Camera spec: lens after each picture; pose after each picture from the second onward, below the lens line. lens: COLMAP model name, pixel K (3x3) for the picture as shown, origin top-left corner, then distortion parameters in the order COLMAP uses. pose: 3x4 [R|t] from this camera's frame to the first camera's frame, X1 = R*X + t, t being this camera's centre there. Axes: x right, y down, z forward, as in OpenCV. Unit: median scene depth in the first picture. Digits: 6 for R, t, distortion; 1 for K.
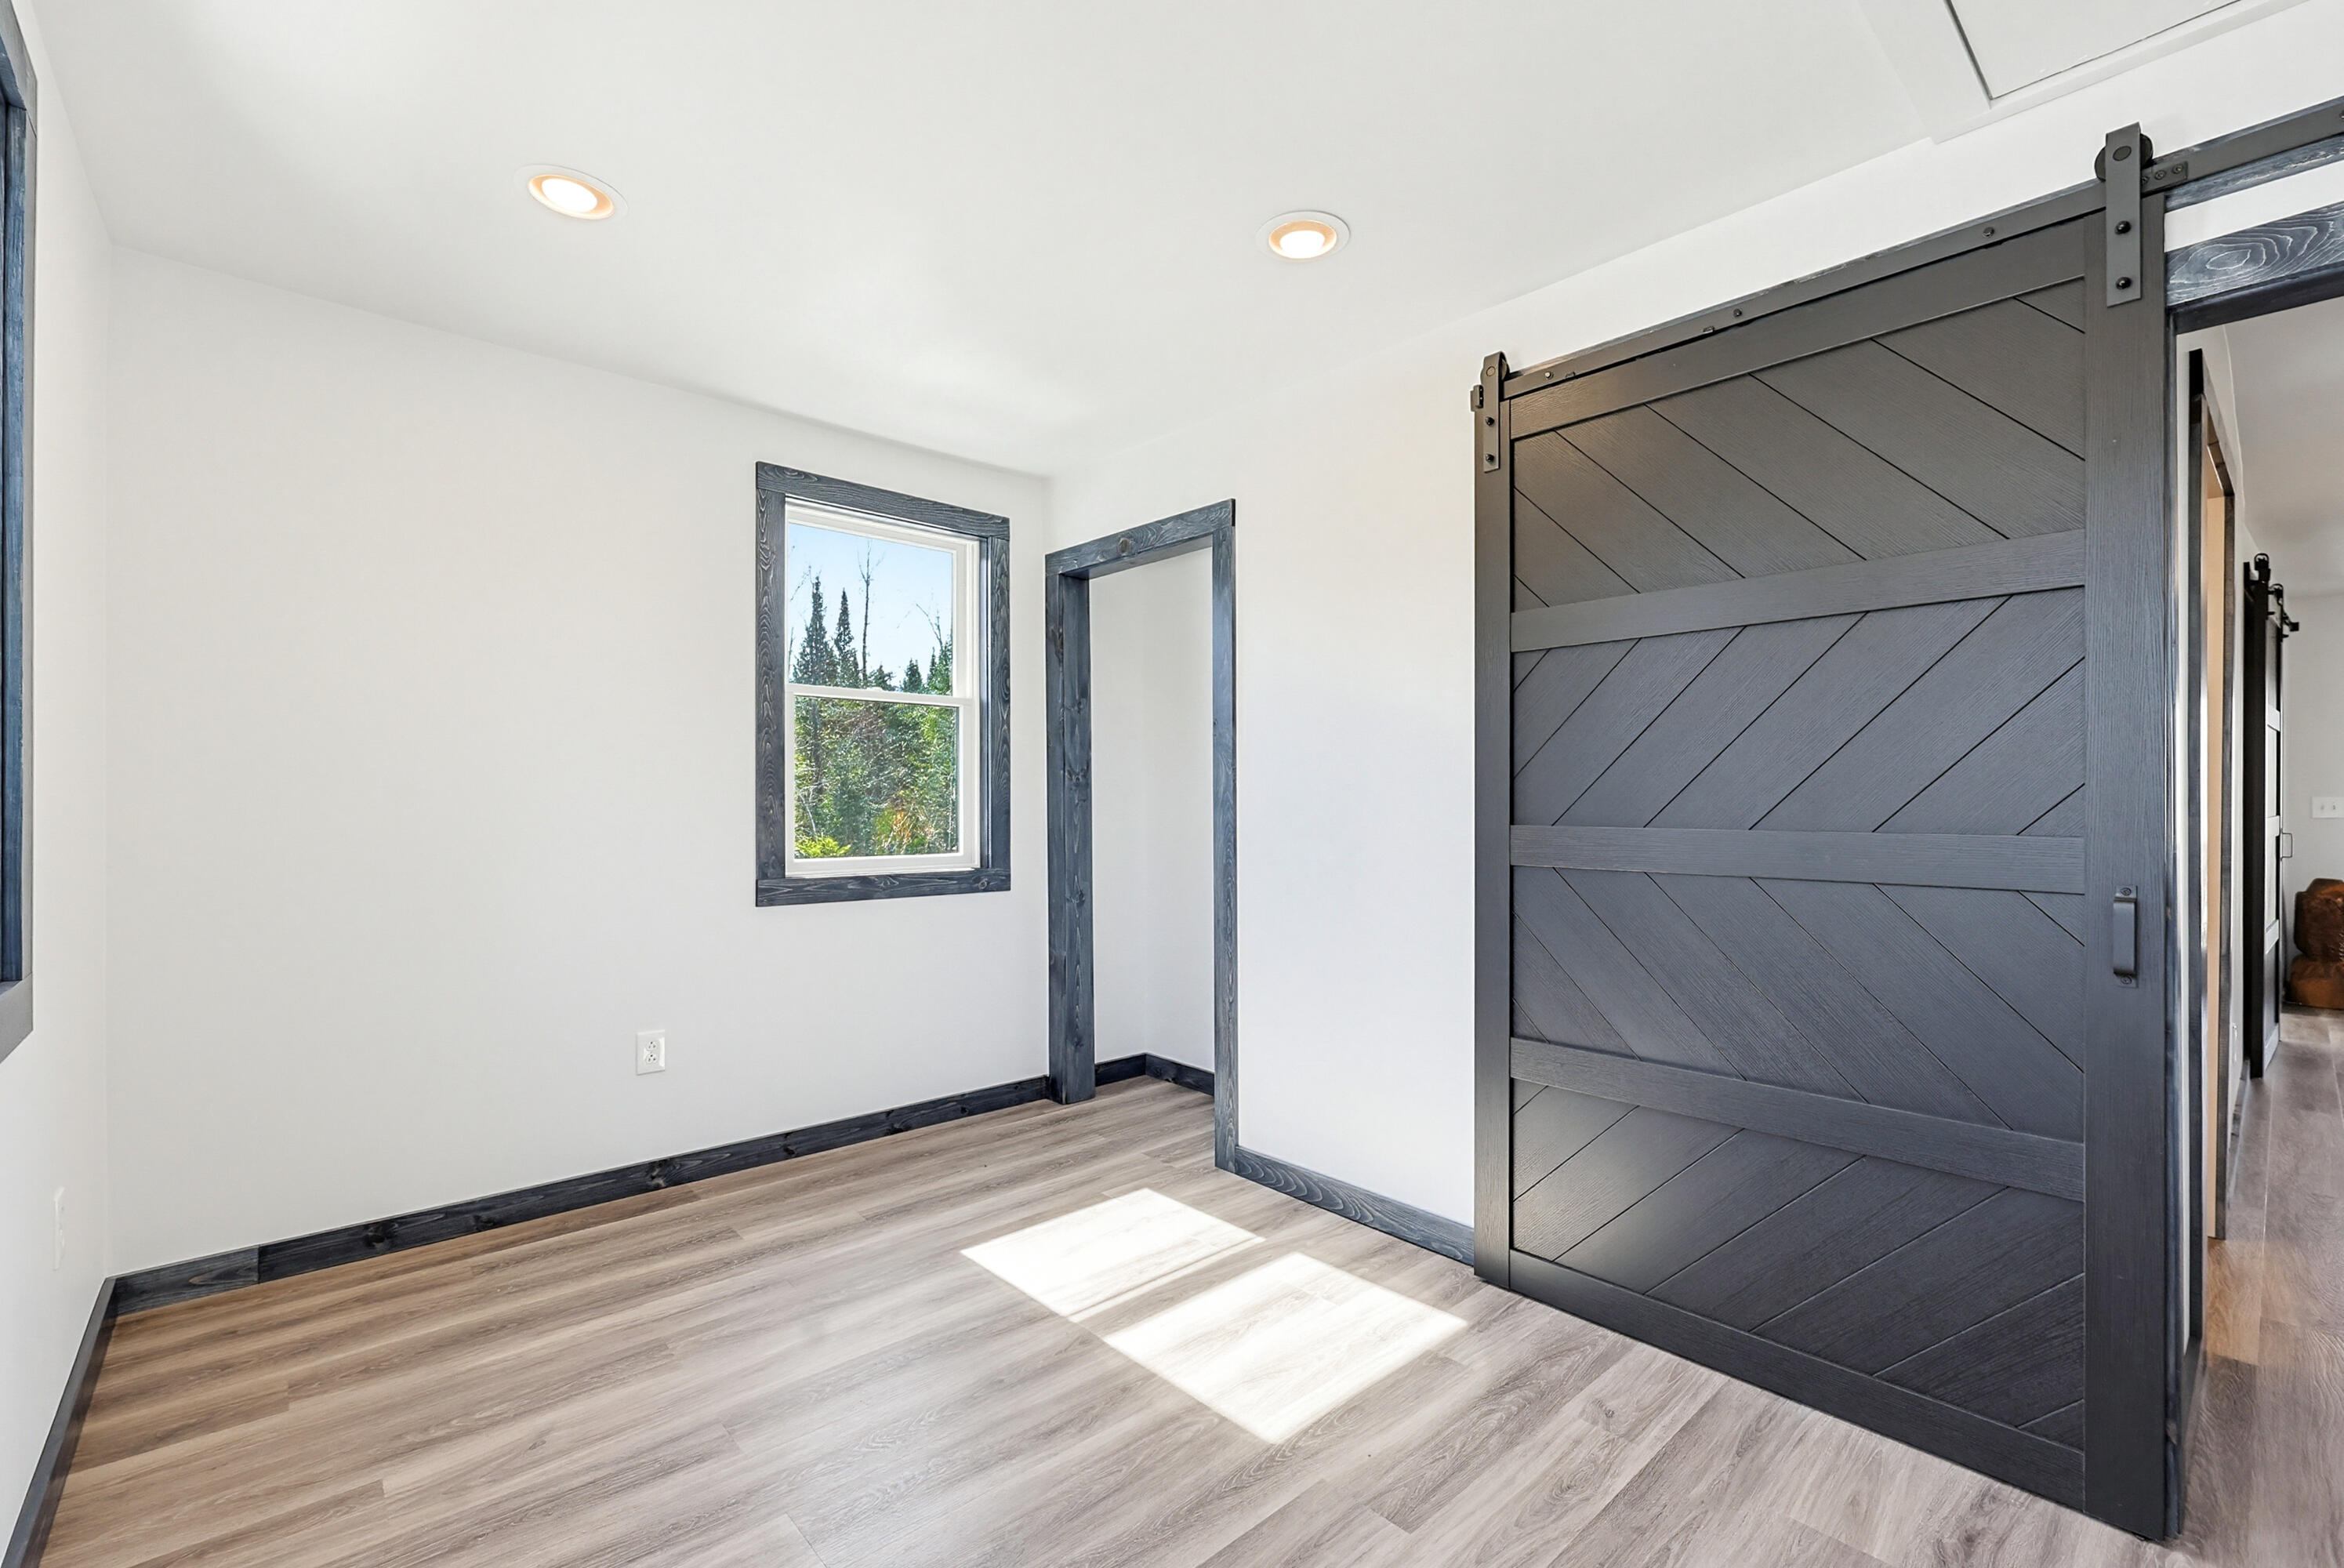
lens RADIAL K [[1007.9, 0, 1180.5], [0, 1007.9, 791.5], [0, 0, 1]] dist [0.000247, -0.000443]
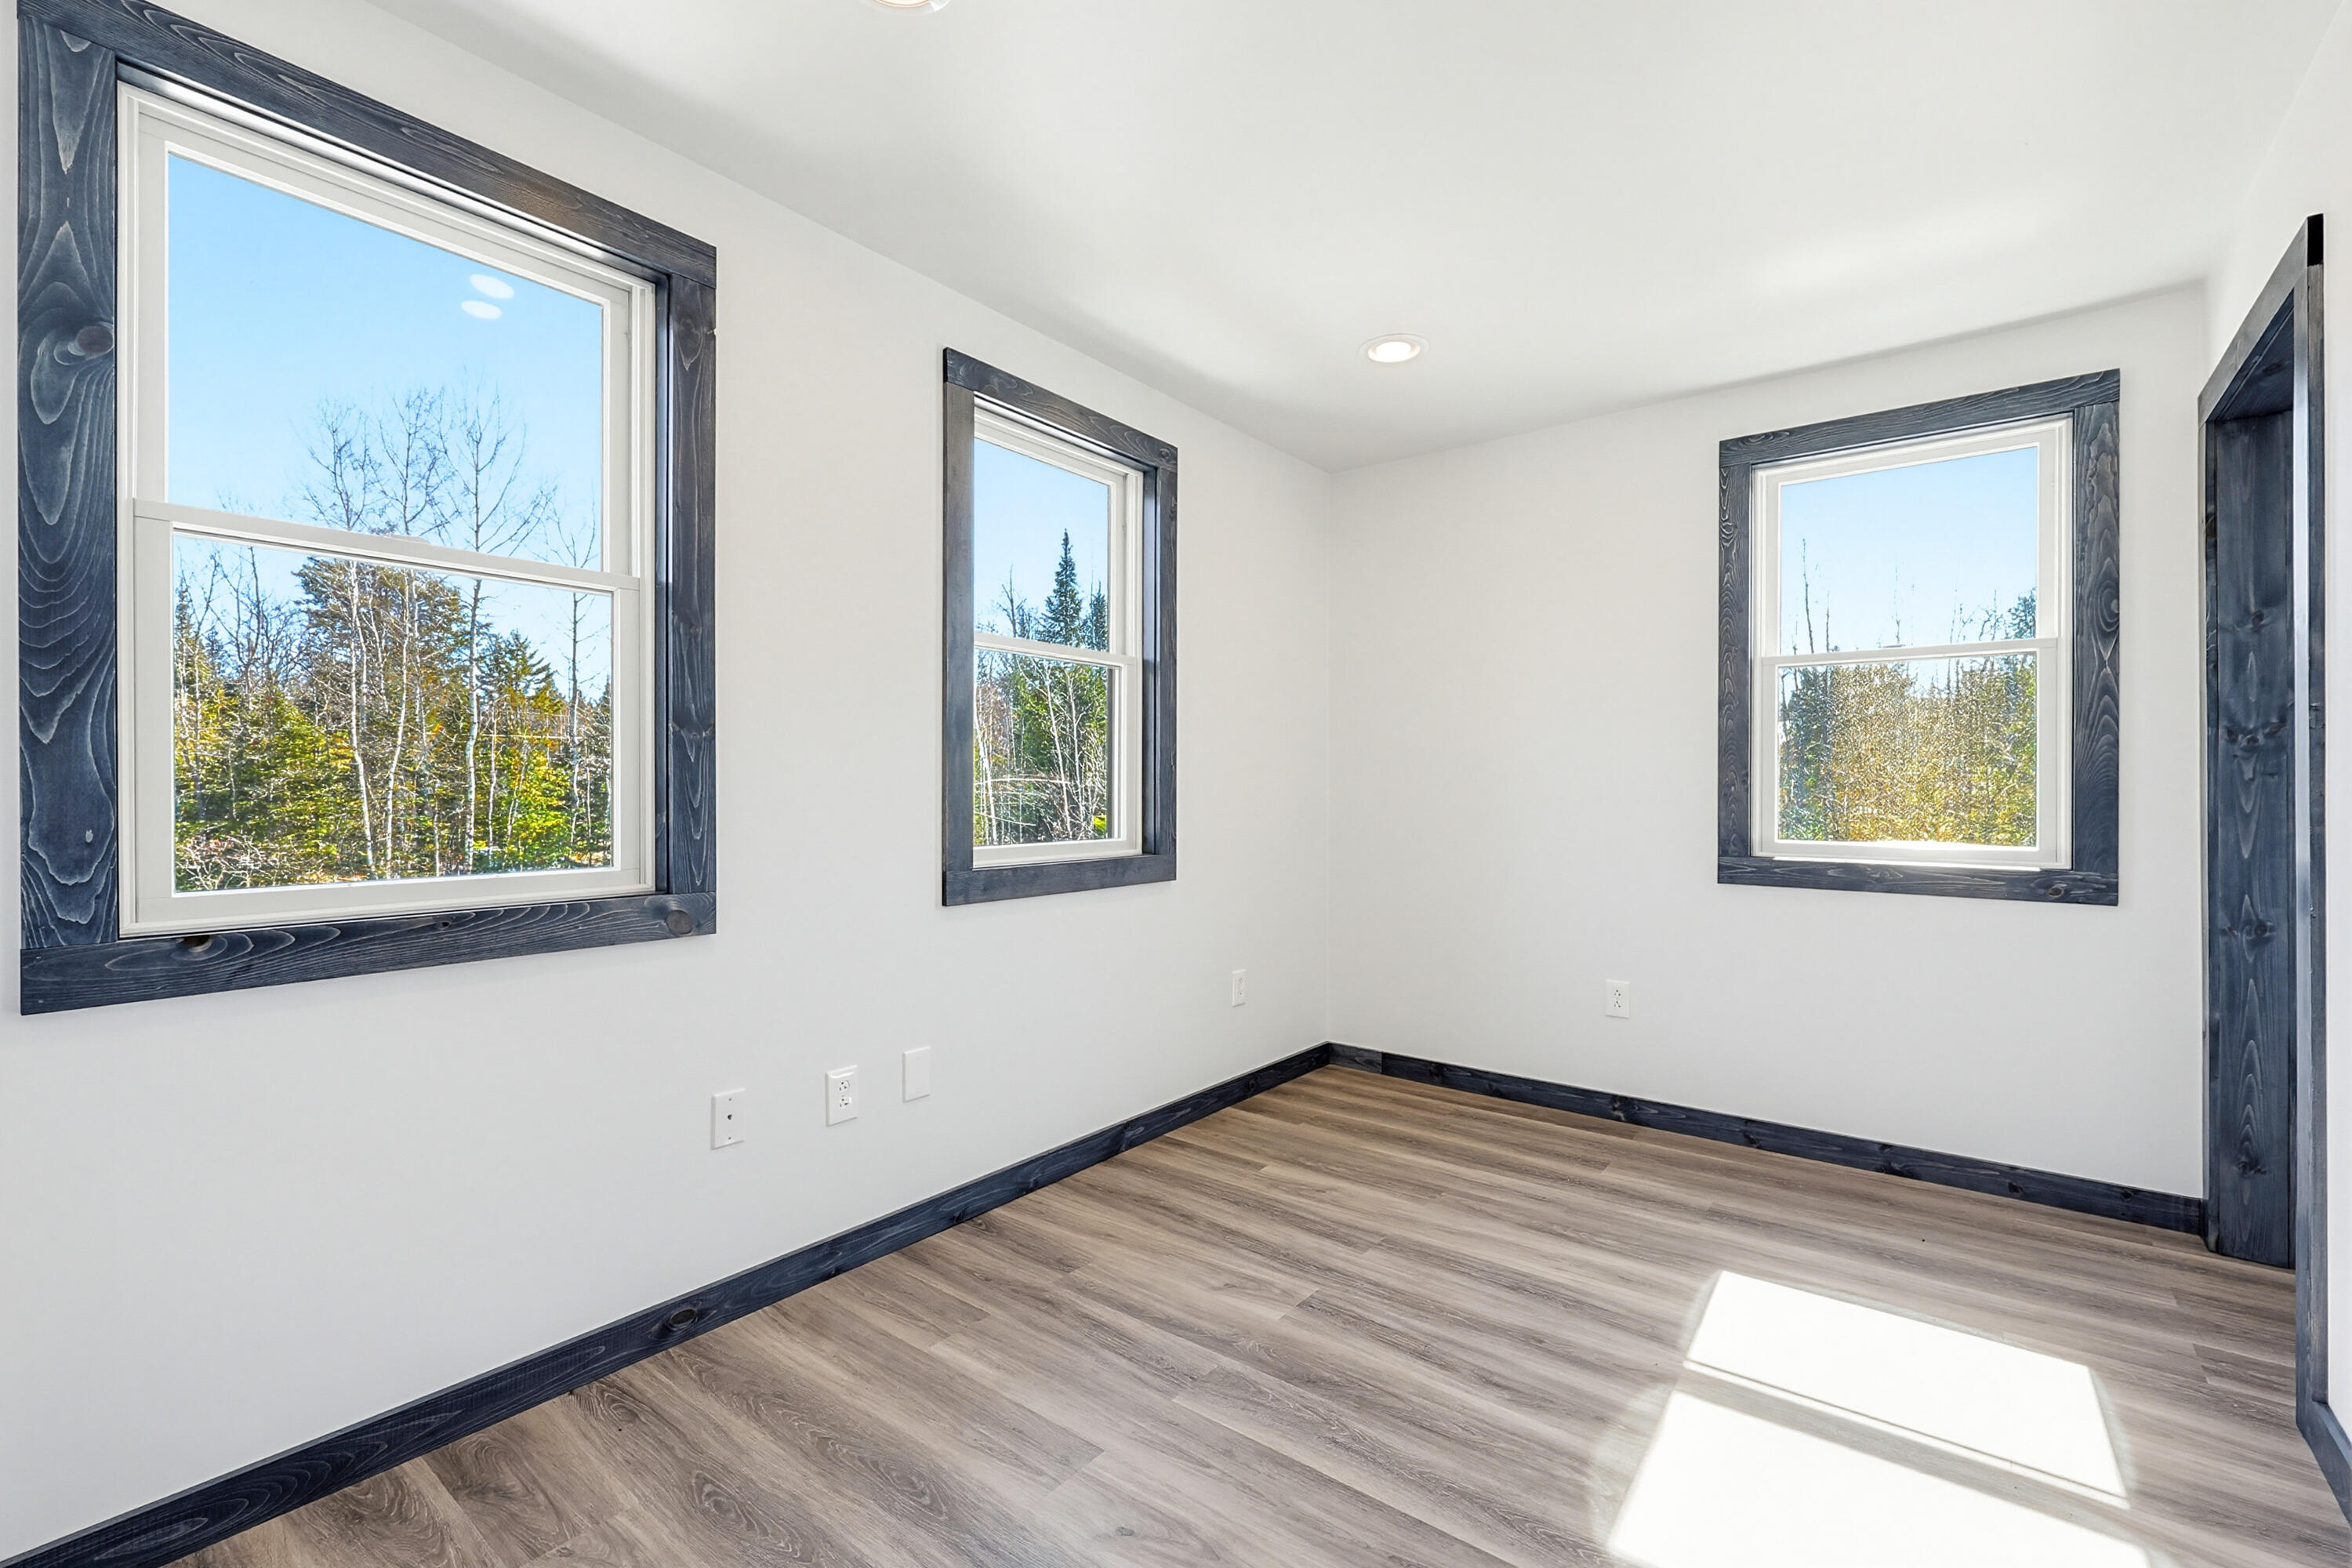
lens RADIAL K [[1011.3, 0, 1186.4], [0, 1011.3, 781.4], [0, 0, 1]] dist [0.000247, -0.000443]
pose [[0.169612, -0.010297, -0.985457, 0.525963], [0.004695, 0.999943, -0.009640, 0.021489], [0.985500, -0.002991, 0.169651, 0.328401]]
